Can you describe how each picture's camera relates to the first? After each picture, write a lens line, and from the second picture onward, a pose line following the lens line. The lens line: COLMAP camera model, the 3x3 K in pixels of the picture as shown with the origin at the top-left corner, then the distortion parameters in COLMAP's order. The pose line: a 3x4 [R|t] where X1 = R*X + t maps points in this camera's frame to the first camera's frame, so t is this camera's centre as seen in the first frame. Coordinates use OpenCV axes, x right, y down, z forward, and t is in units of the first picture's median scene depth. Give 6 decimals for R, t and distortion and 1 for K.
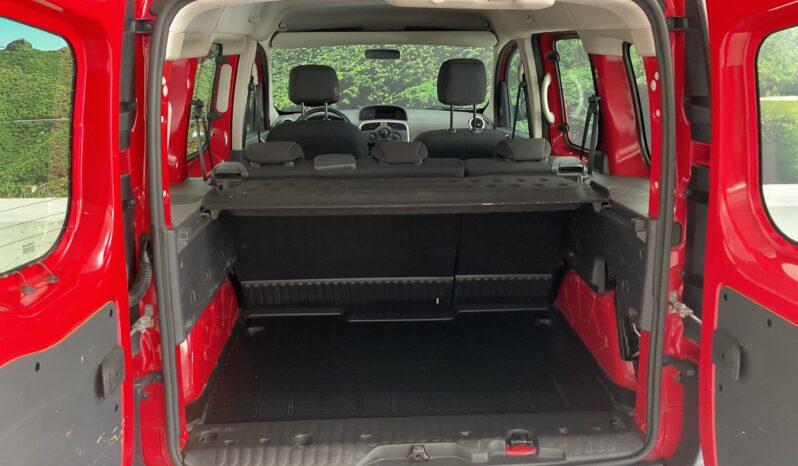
lens RADIAL K [[664.8, 0, 402.9], [0, 664.8, 230.0], [0, 0, 1]] dist [0.031998, -0.080129]
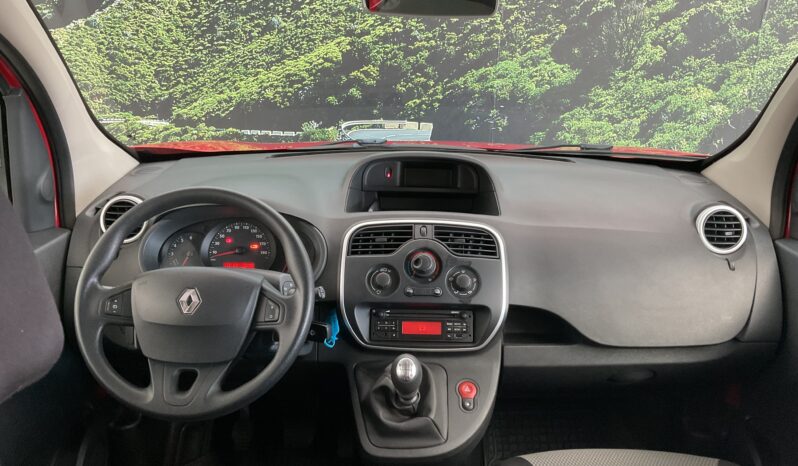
lens RADIAL K [[664.8, 0, 396.4], [0, 664.8, 237.8], [0, 0, 1]] dist [0.031998, -0.080129]
pose [[0.997347, 0.038114, -0.062021, -0.014864], [-0.033335, 0.996524, 0.076343, -0.120379], [0.064715, -0.074073, 0.995151, 0.465899]]
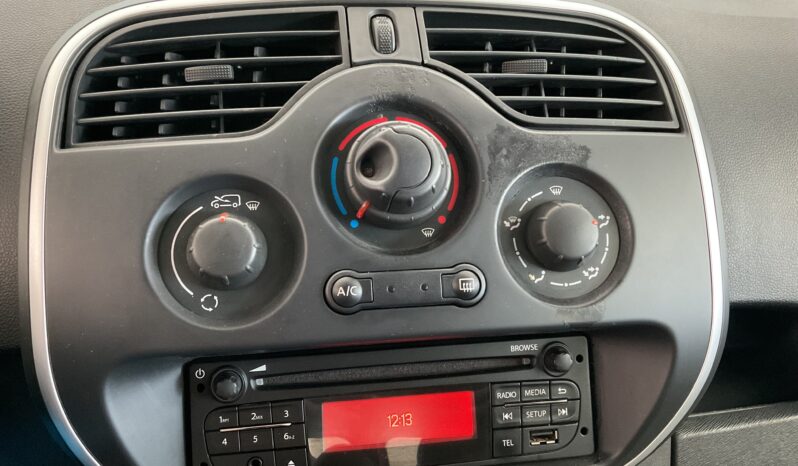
lens RADIAL K [[664.8, 0, 397.5], [0, 664.8, 200.7], [0, 0, 1]] dist [0.031998, -0.080129]
pose [[0.993245, -0.016083, 0.114917, -0.024309], [-0.008806, 0.977045, 0.212851, -0.105326], [-0.115702, -0.212425, 0.970303, 0.618458]]
